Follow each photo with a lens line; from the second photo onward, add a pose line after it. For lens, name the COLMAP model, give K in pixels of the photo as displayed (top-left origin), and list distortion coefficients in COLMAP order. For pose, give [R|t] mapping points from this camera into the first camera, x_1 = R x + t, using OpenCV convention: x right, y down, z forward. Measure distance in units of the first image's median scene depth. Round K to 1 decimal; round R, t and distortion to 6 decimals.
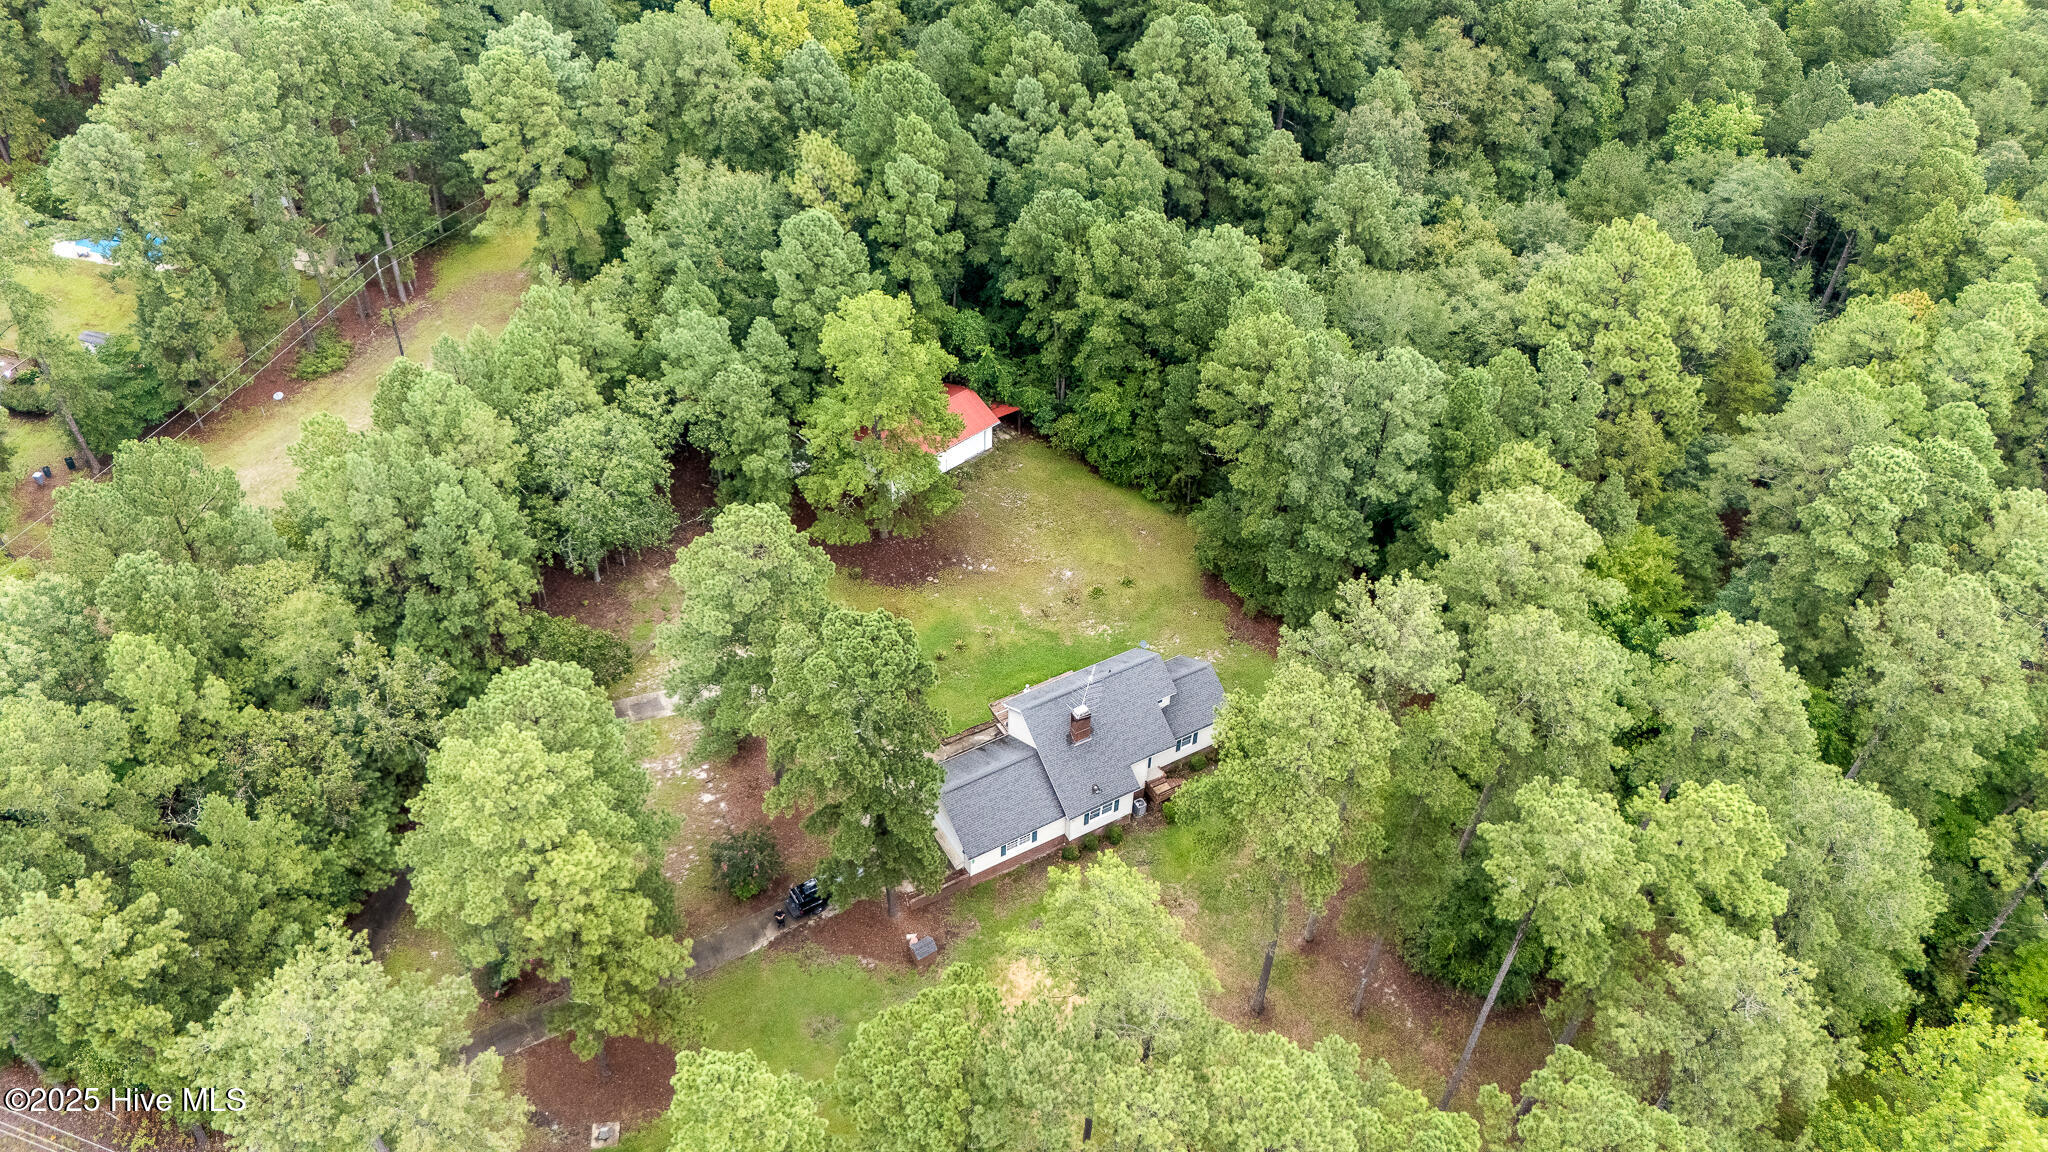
lens RADIAL K [[1478.3, 0, 1020.9], [0, 1478.3, 575.0], [0, 0, 1]] dist [0.040492, -0.041310]
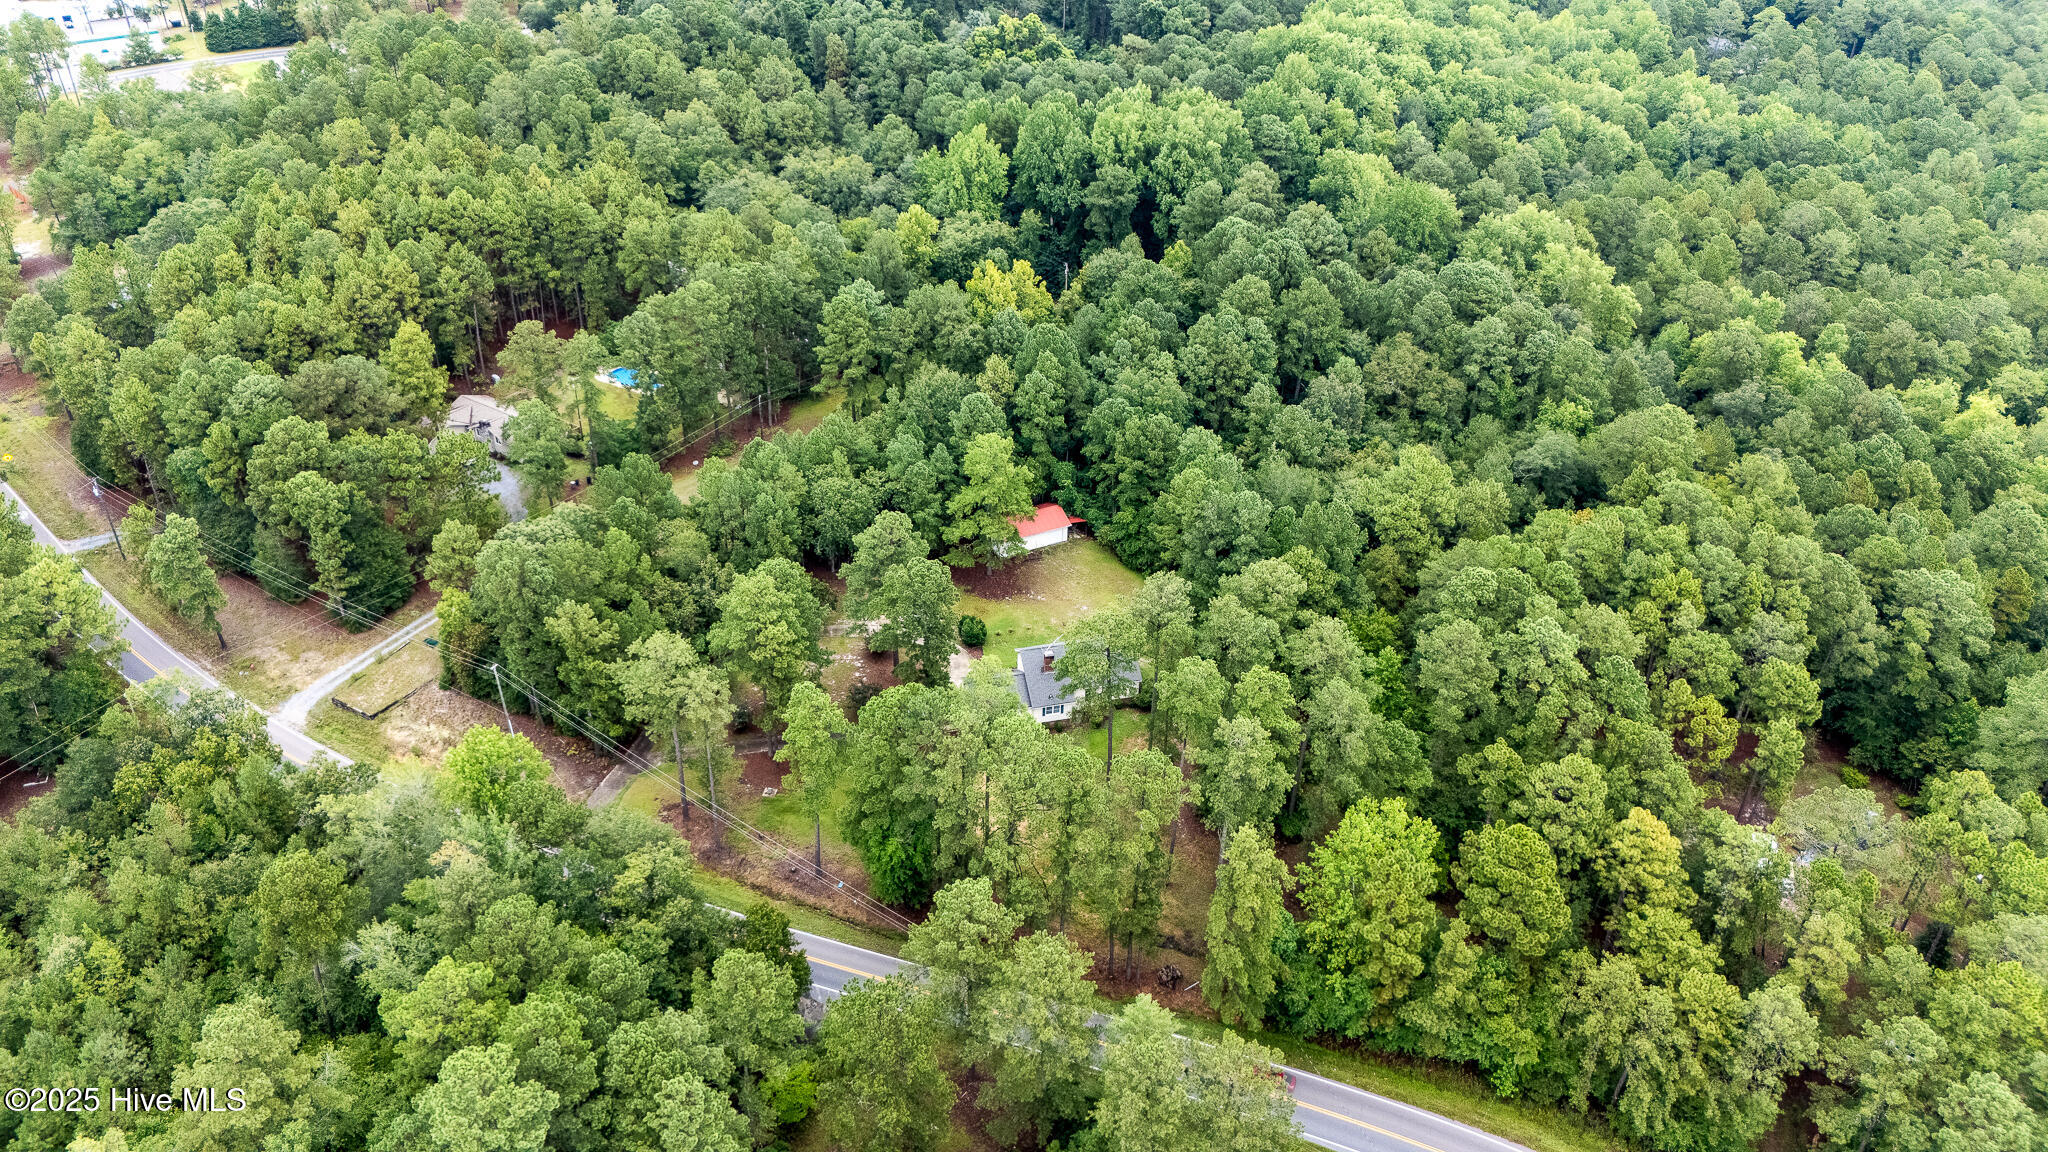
lens RADIAL K [[1478.3, 0, 1026.9], [0, 1478.3, 578.9], [0, 0, 1]] dist [0.040492, -0.041310]
pose [[0.963945, 0.138491, -0.227221, 0.339498], [-0.175012, 0.973180, -0.149304, 0.226270], [0.200450, 0.183687, 0.962330, -0.667424]]
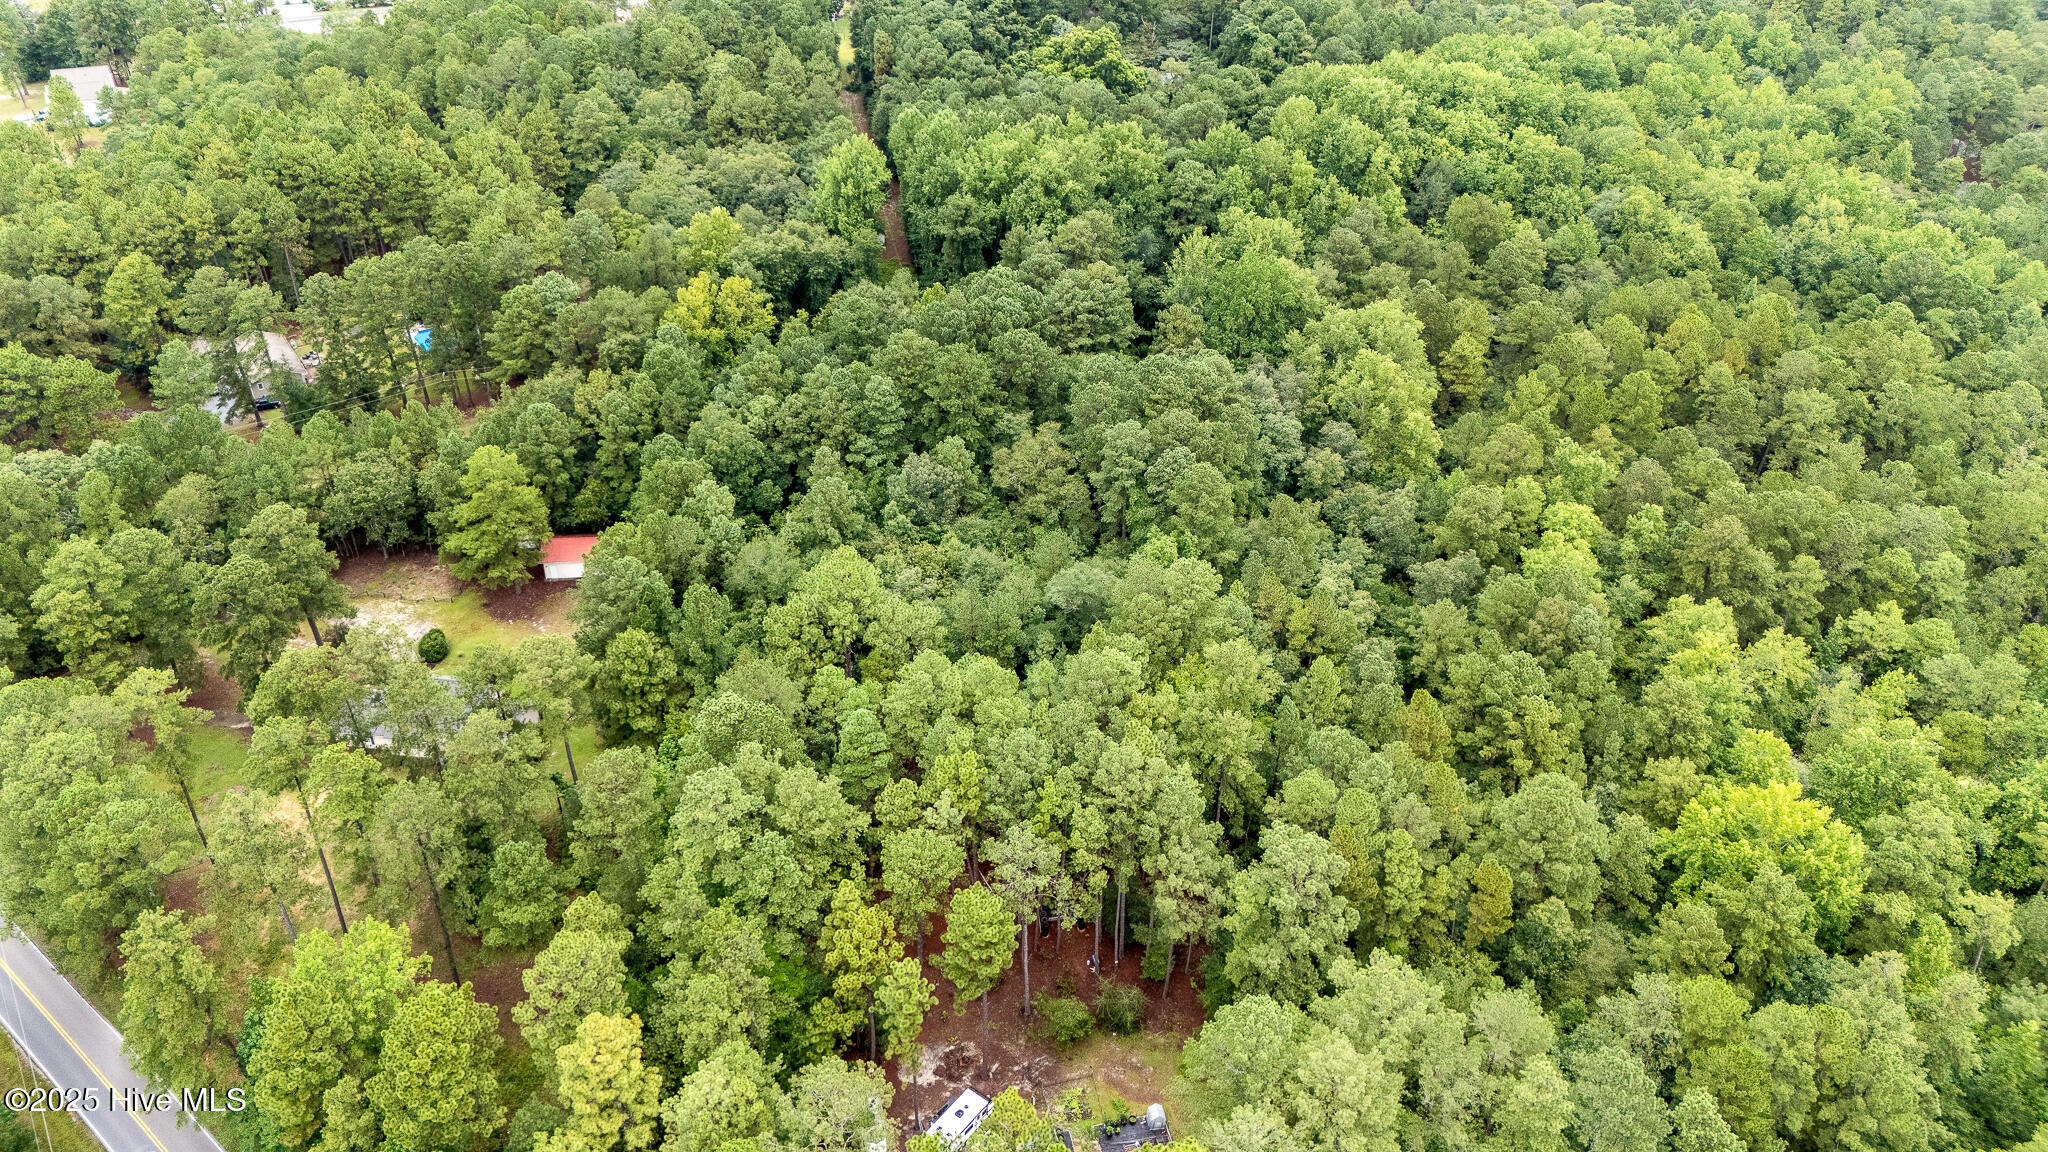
lens RADIAL K [[1478.3, 0, 1024.1], [0, 1478.3, 583.0], [0, 0, 1]] dist [0.040492, -0.041310]
pose [[0.798113, 0.322650, -0.508834, 1.204167], [-0.403704, 0.913288, -0.054102, -0.185572], [0.447256, 0.248598, 0.859163, -0.179275]]
